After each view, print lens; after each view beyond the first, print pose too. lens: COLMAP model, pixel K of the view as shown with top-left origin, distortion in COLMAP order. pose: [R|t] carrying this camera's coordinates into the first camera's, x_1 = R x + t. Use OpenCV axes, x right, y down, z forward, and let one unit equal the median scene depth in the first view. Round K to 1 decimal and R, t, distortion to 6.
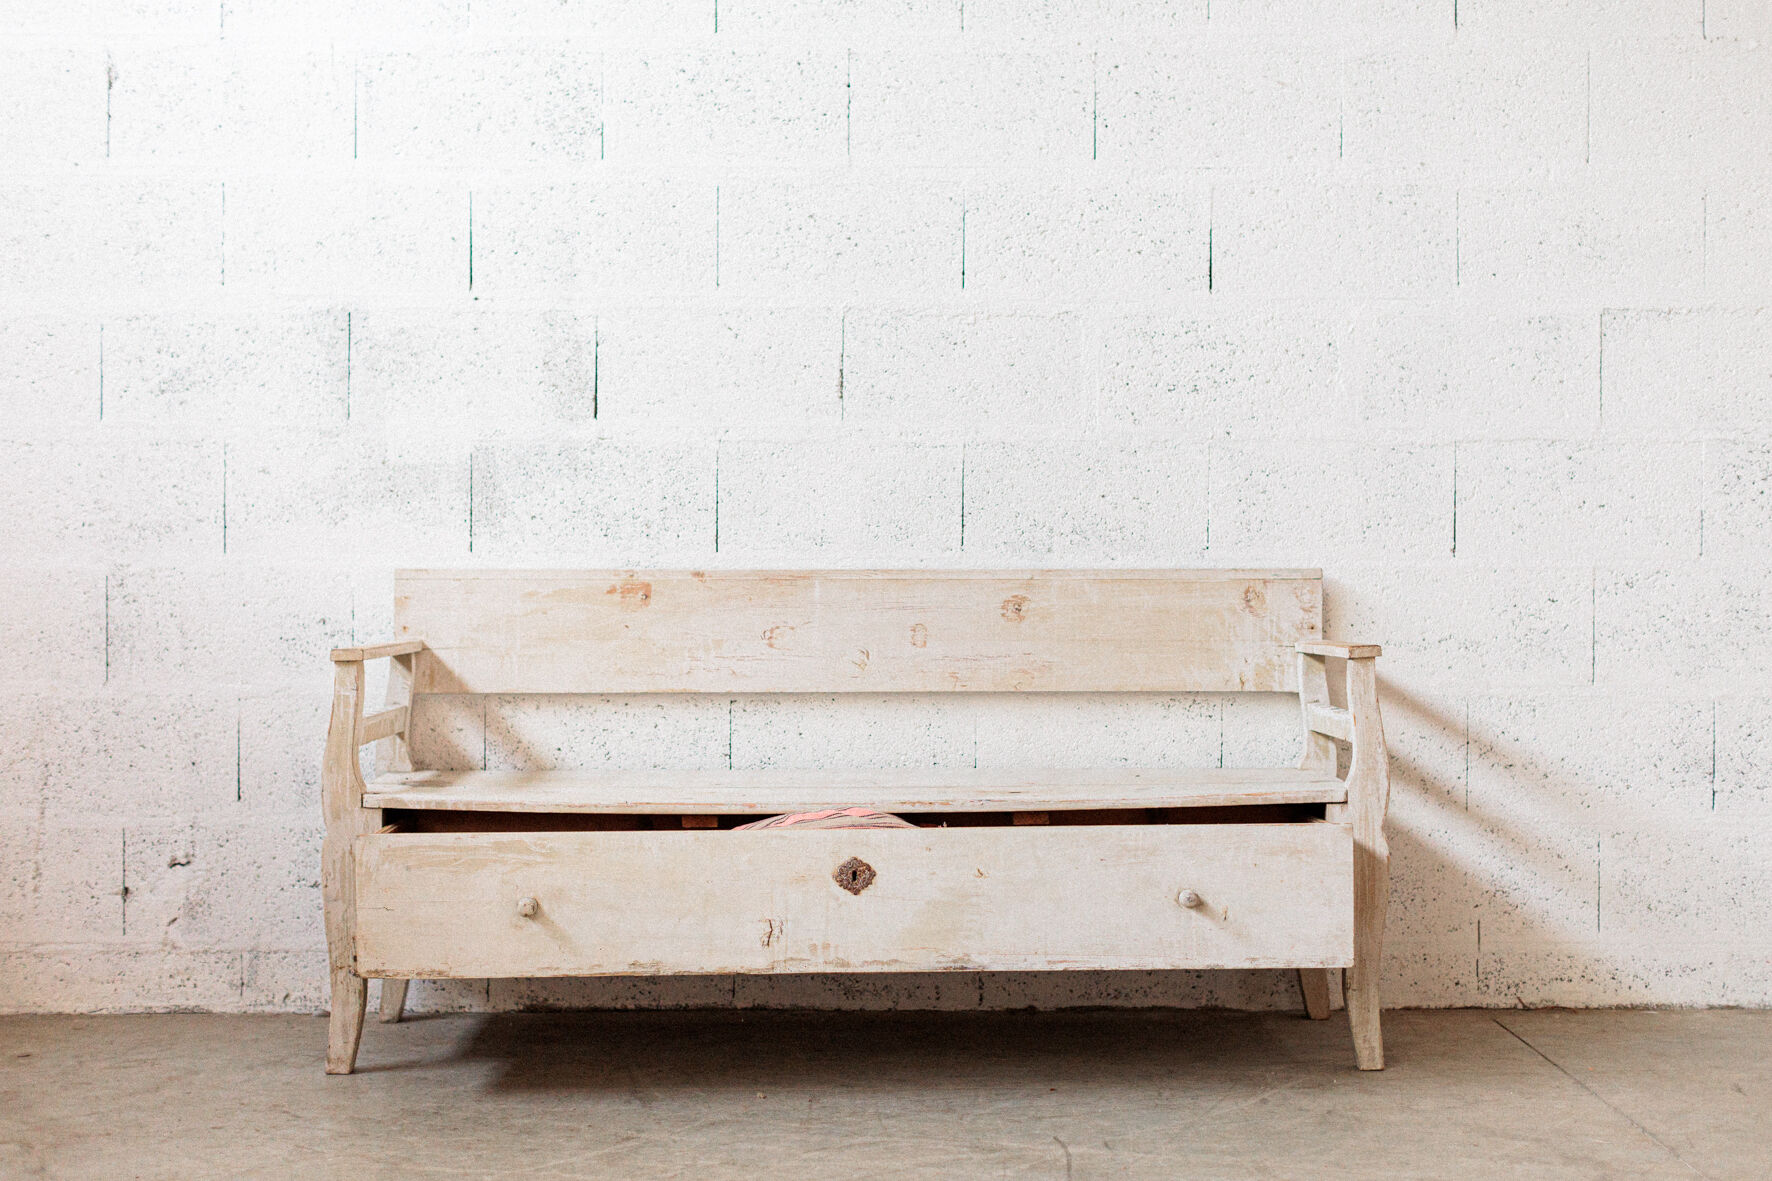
lens RADIAL K [[2533.6, 0, 886.0], [0, 2533.6, 590.5], [0, 0, 1]] dist [0.018870, 0.009916]
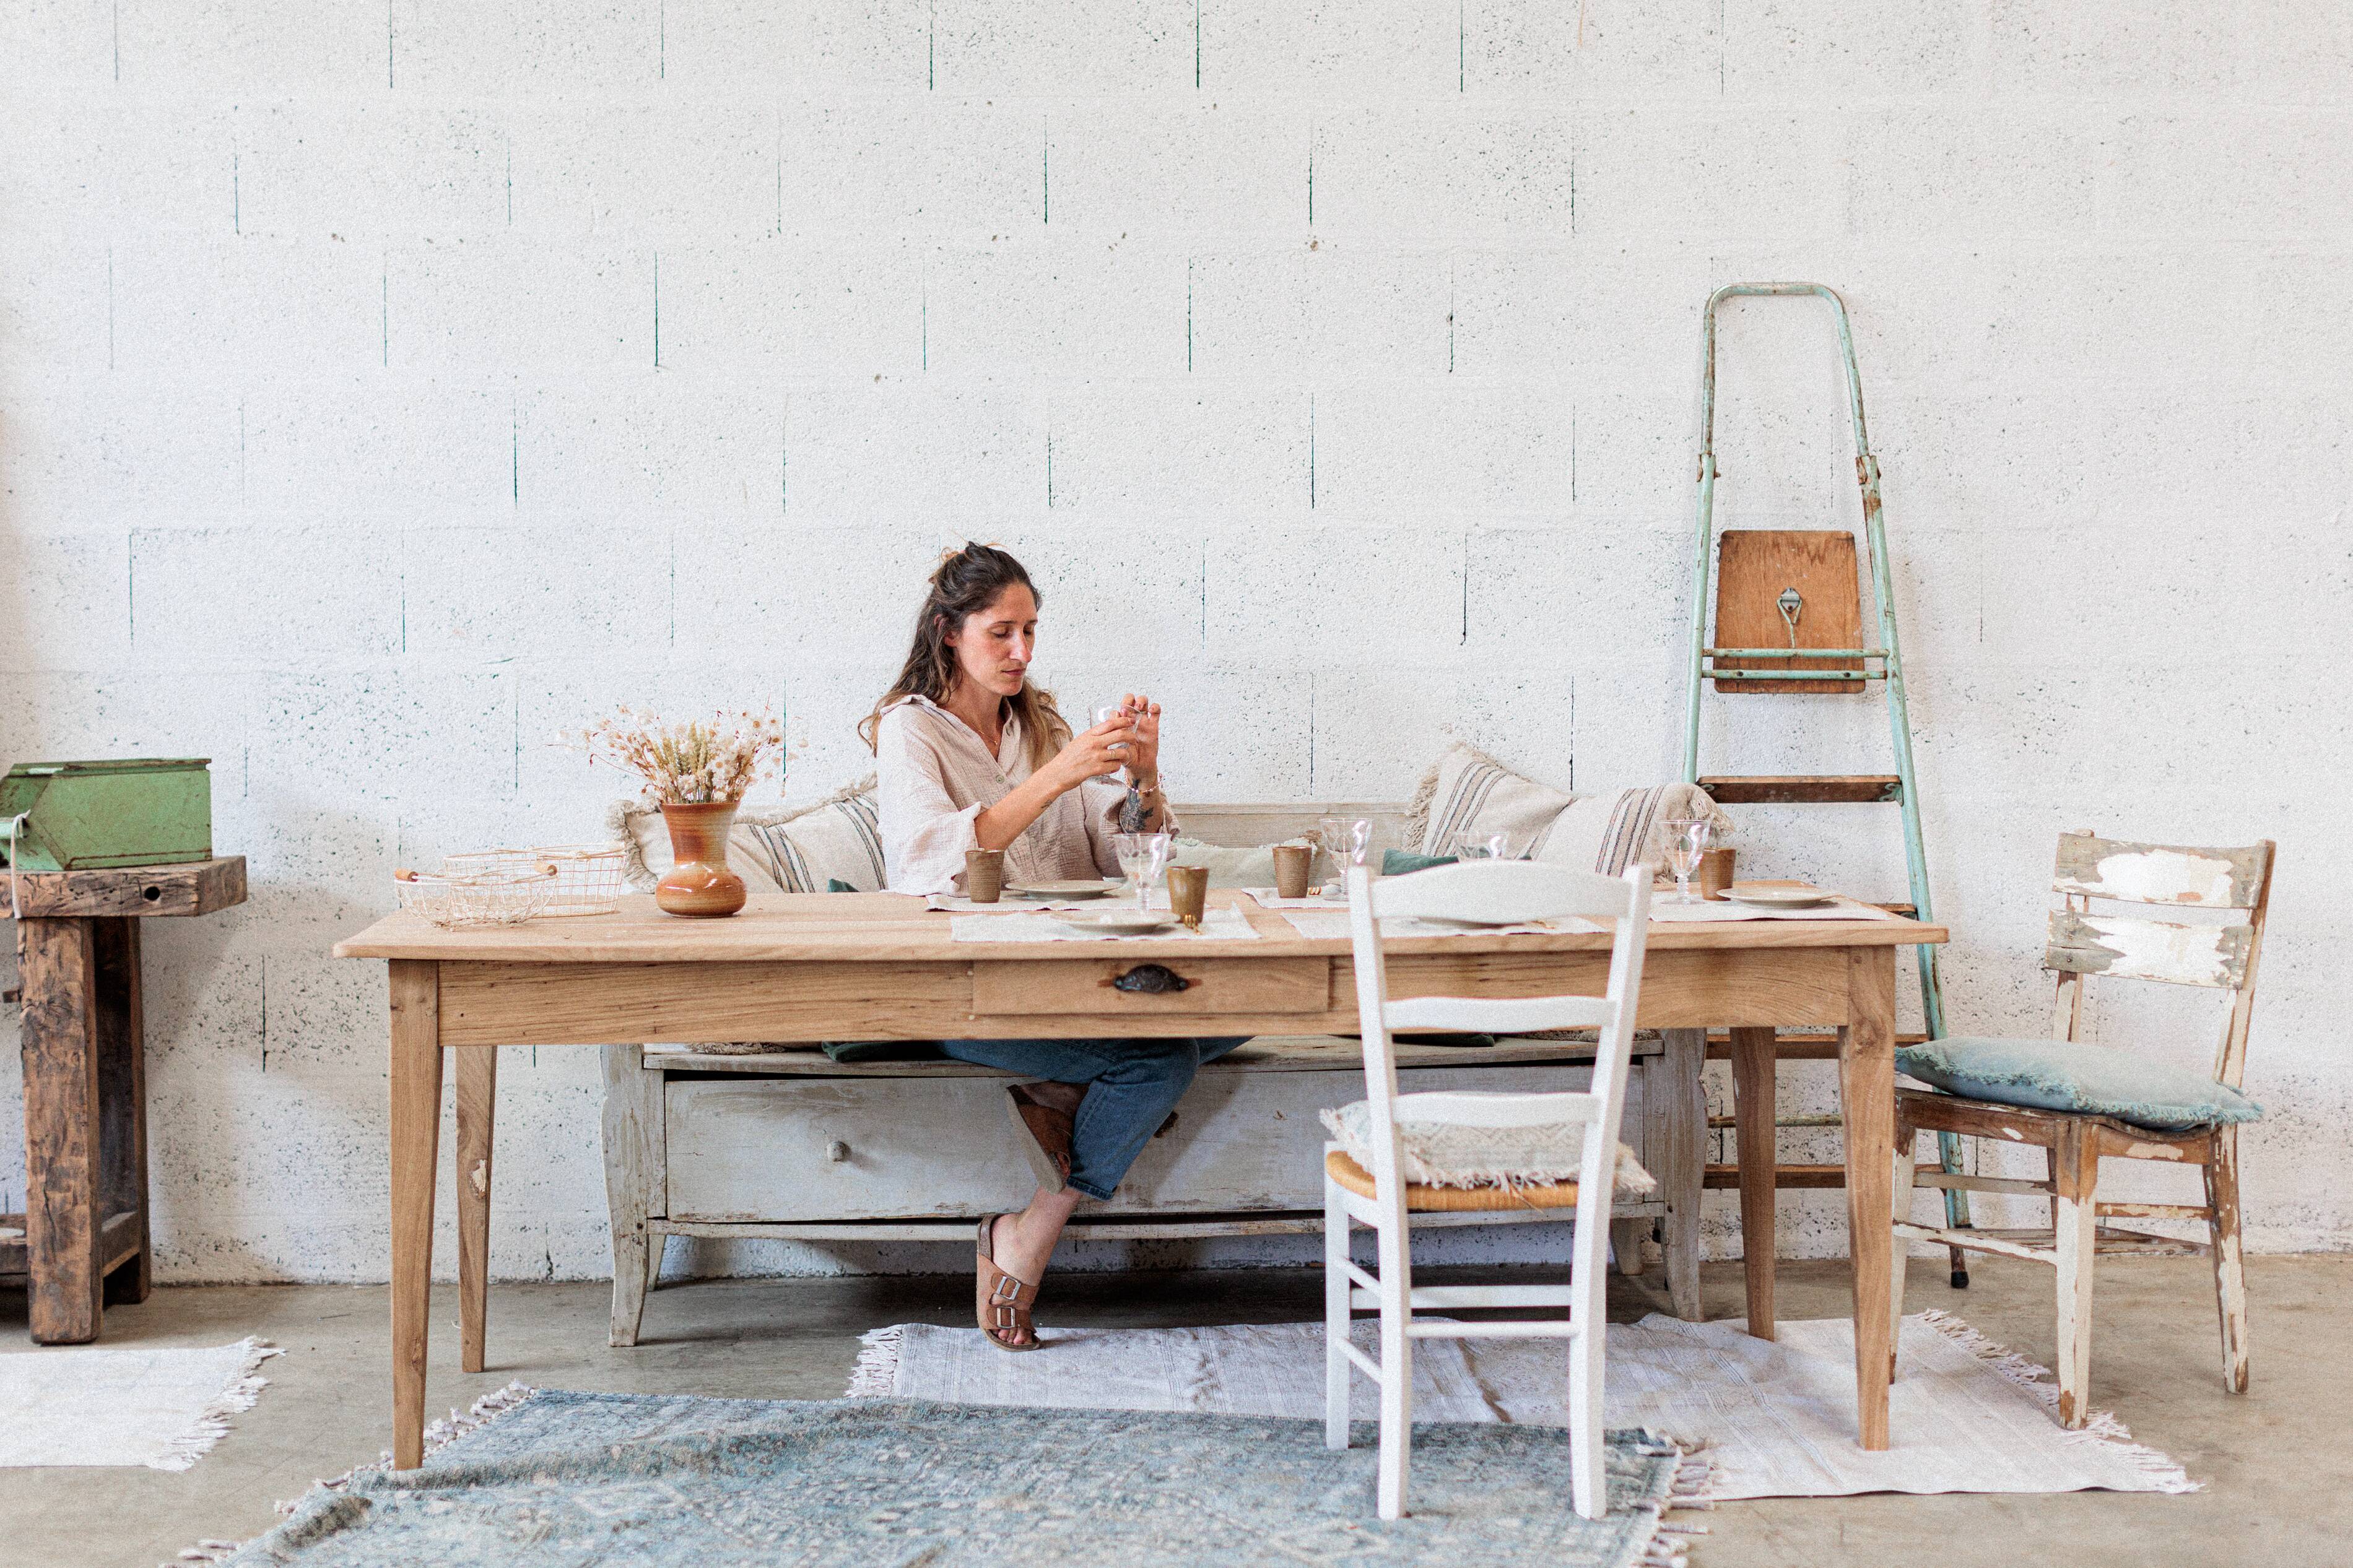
lens RADIAL K [[3517.3, 0, 1176.5], [0, 3517.3, 784.0], [0, 0, 1]] dist [0.018465, 0.014086]
pose [[0.997942, -0.005602, 0.063882, 0.576662], [0.003244, 0.999311, 0.036966, -0.064665], [-0.064045, -0.036683, 0.997273, -0.297168]]
